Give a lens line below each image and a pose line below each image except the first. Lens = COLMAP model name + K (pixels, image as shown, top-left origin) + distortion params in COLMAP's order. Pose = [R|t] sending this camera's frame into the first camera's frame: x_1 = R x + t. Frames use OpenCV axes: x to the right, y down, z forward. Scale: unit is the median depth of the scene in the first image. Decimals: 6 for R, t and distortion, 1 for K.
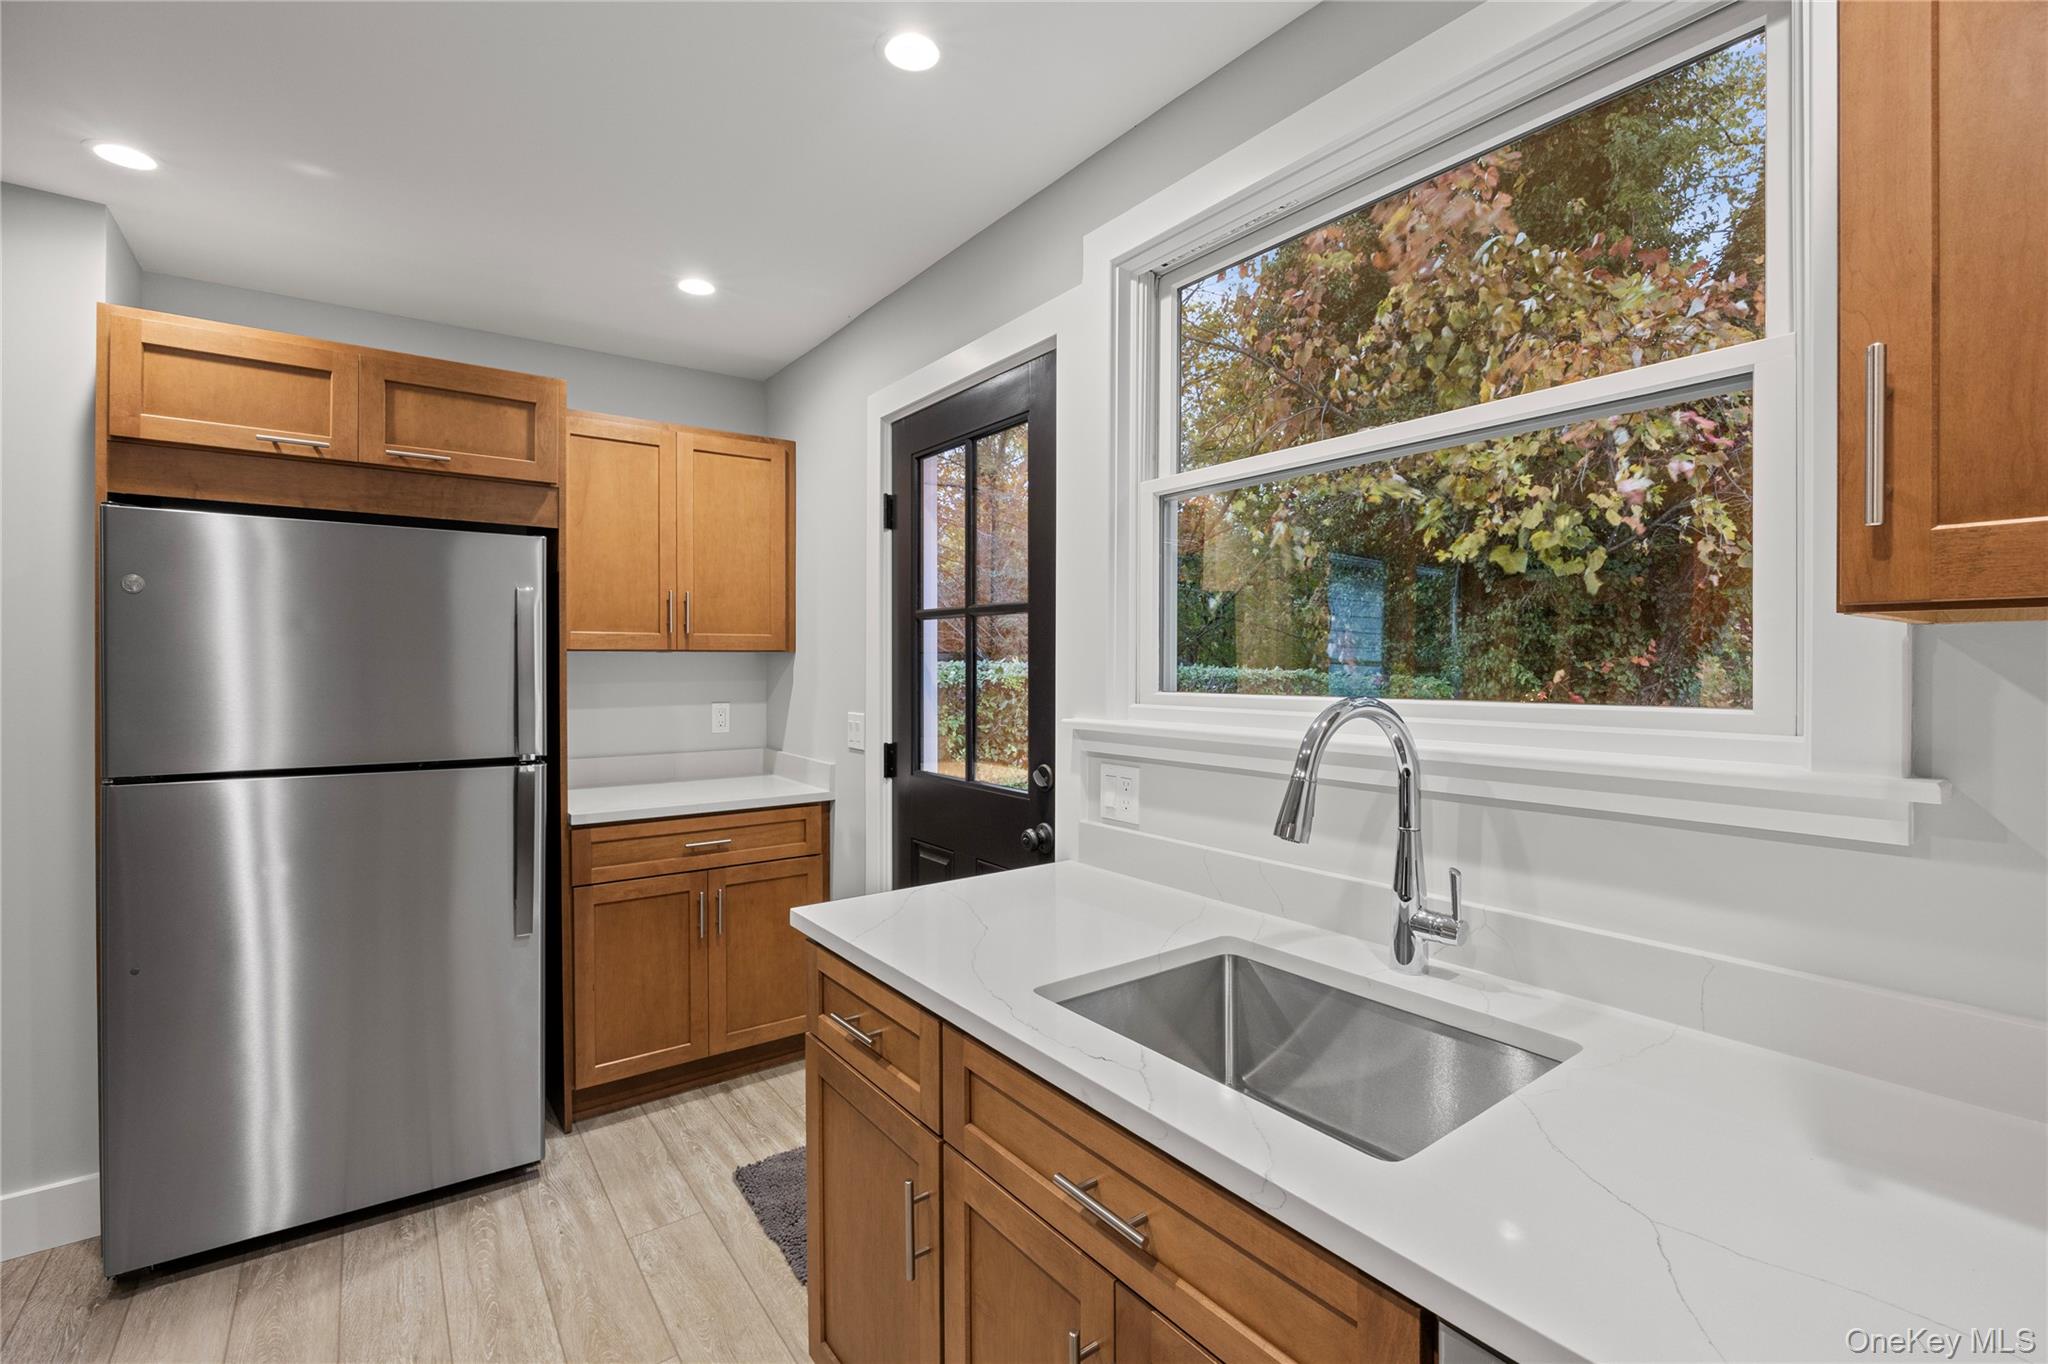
lens RADIAL K [[897.2, 0, 1030.5], [0, 897.2, 679.7], [0, 0, 1]] dist [-0.015470, 0.002055]
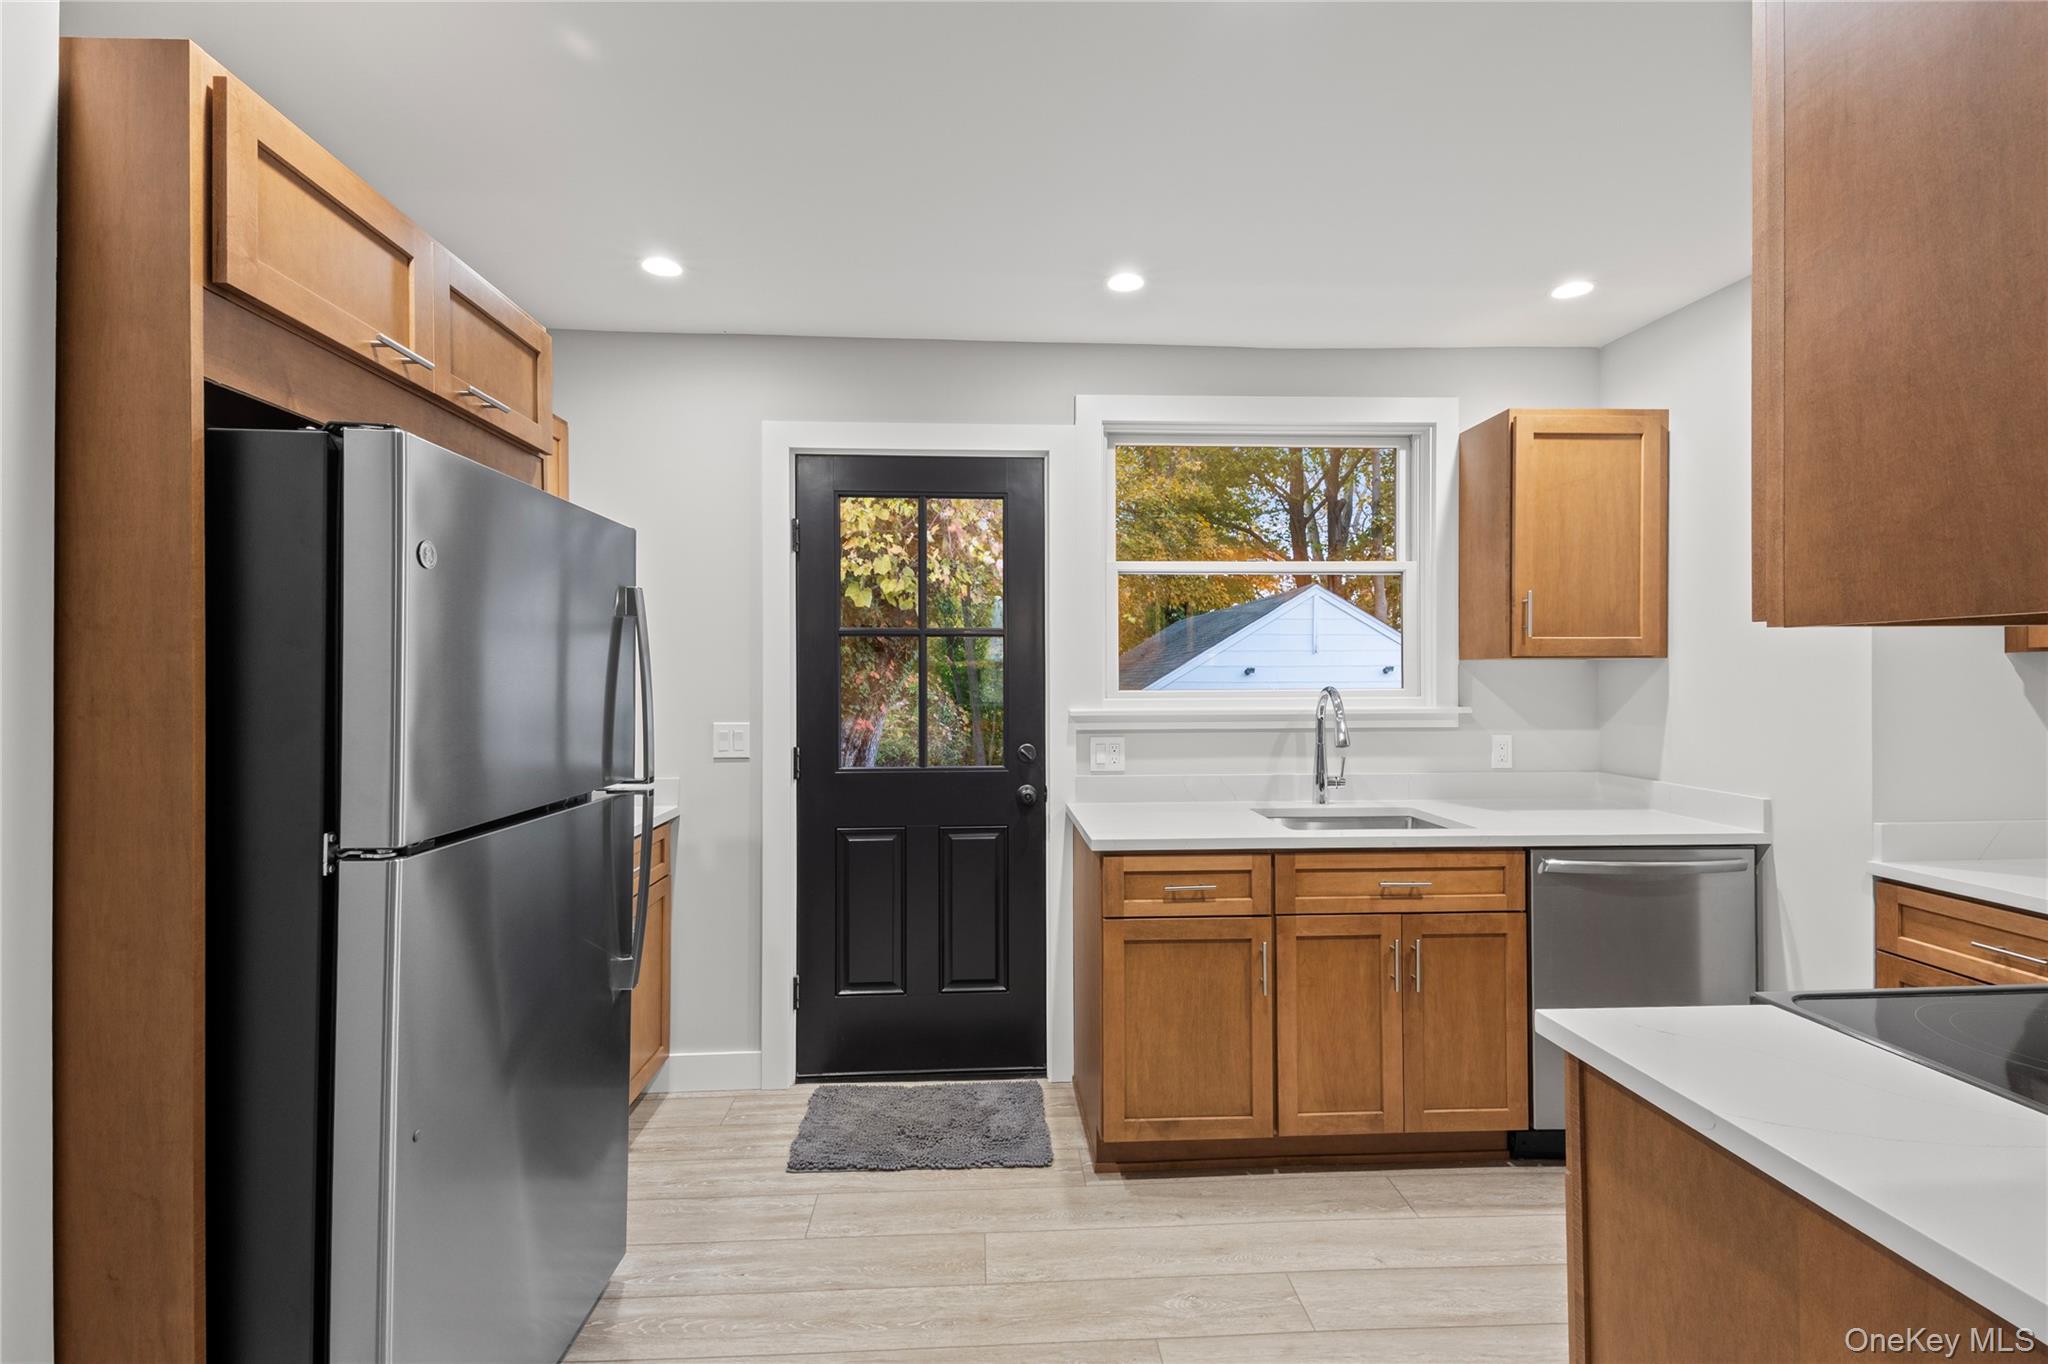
lens RADIAL K [[897.2, 0, 1035.1], [0, 897.2, 681.2], [0, 0, 1]] dist [-0.015470, 0.002055]
pose [[0.536773, -0.007157, 0.843696, -1.146854], [0.016887, 0.999855, -0.002262, -0.001634], [-0.843558, 0.015461, 0.536816, 0.216750]]
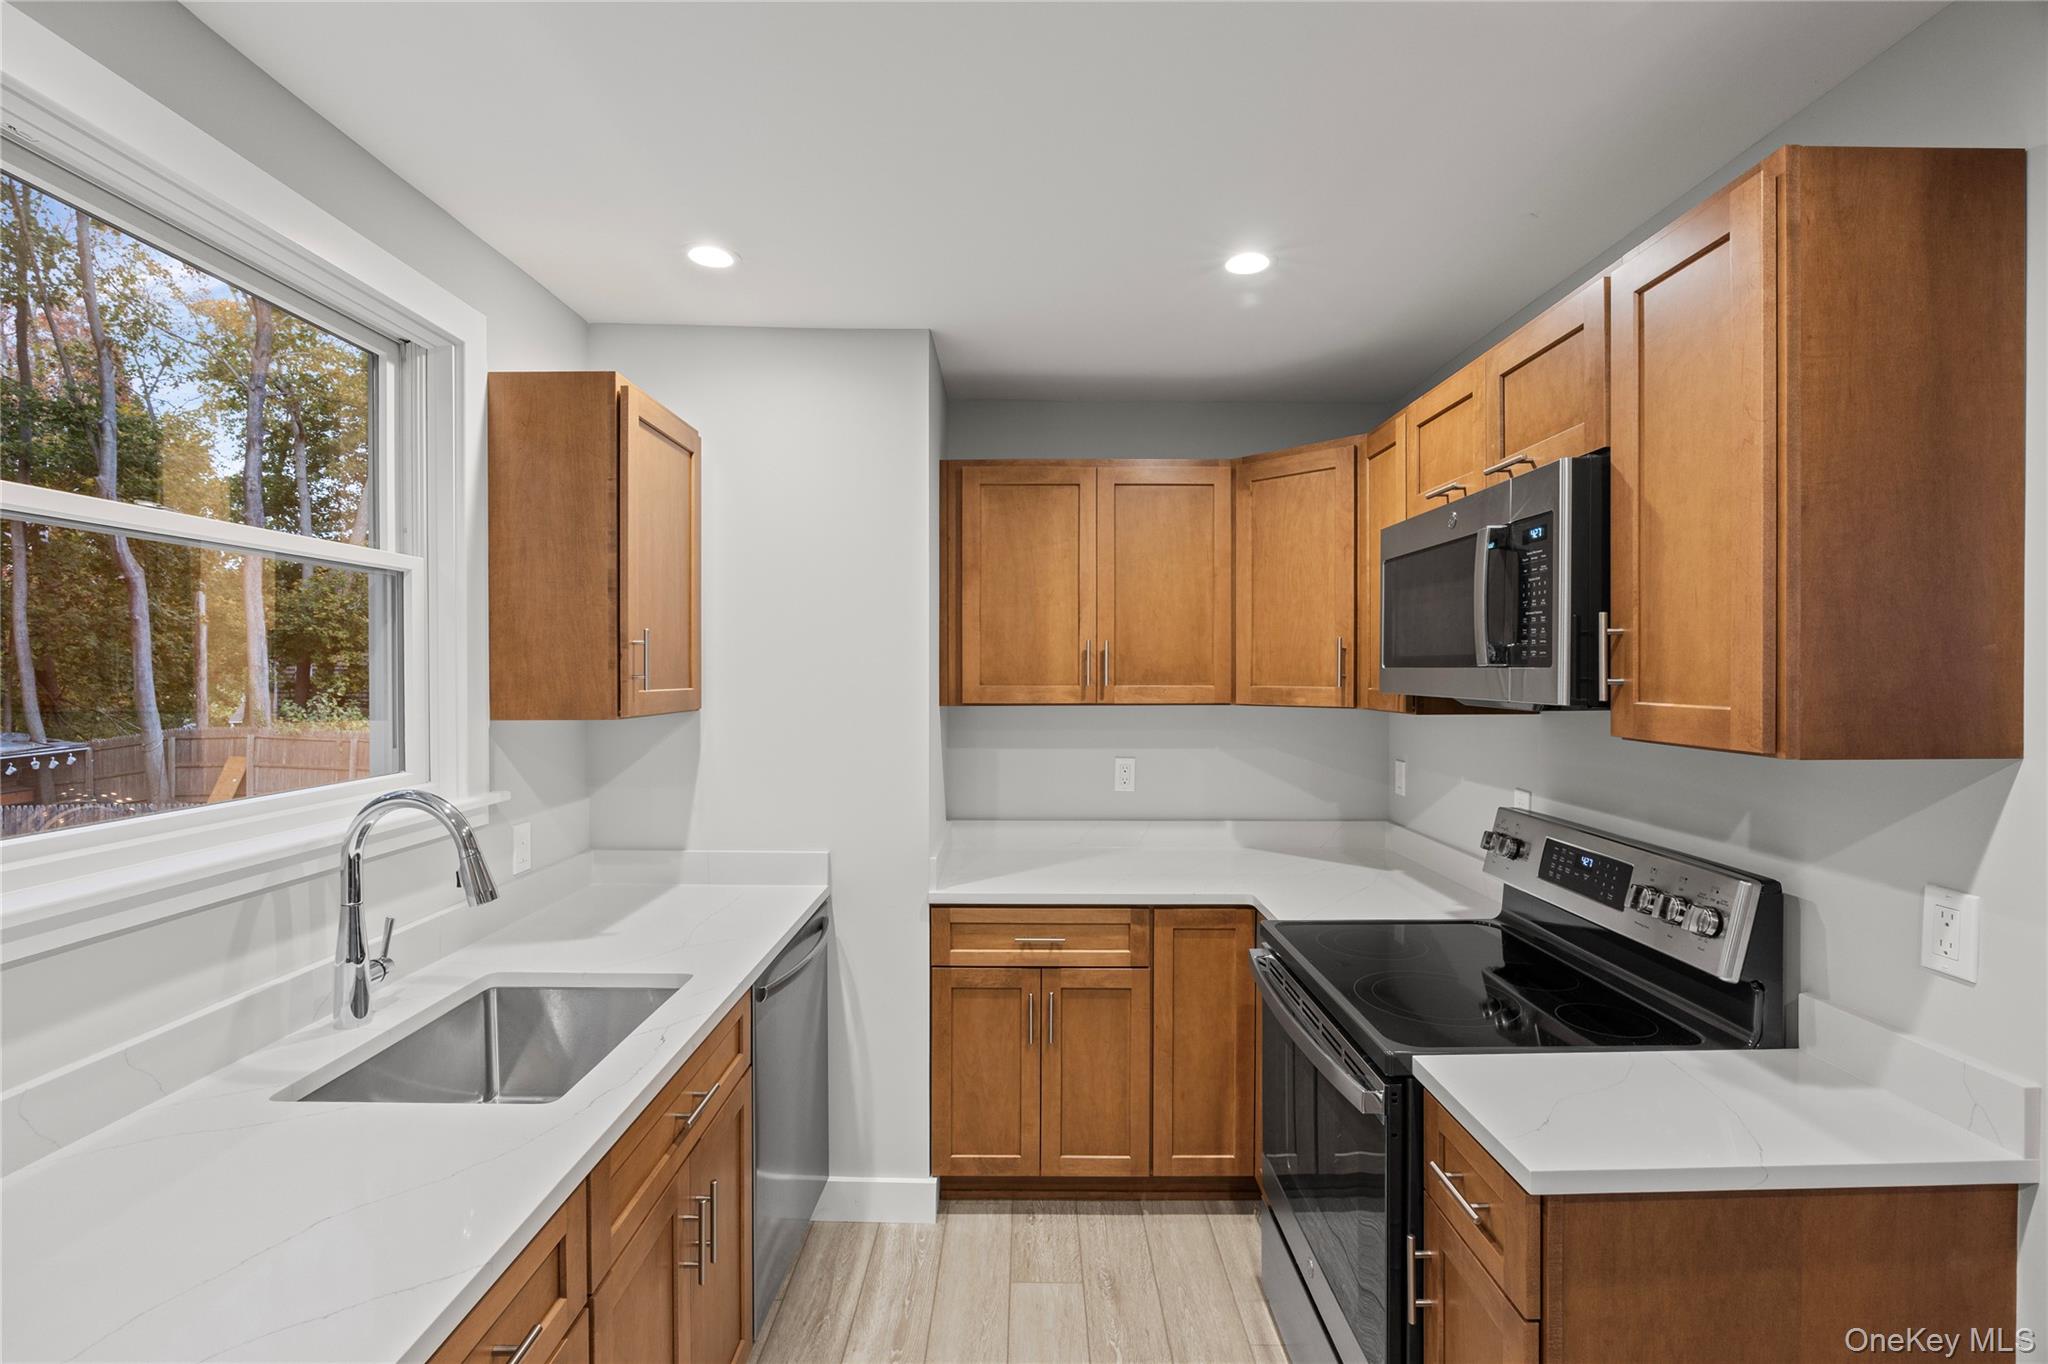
lens RADIAL K [[897.2, 0, 1020.6], [0, 897.2, 676.5], [0, 0, 1]] dist [-0.015470, 0.002055]
pose [[-0.805353, -0.001523, 0.592793, -0.571712], [0.009882, 0.999823, 0.015993, -0.081754], [-0.592713, 0.018738, -0.805196, 0.827748]]
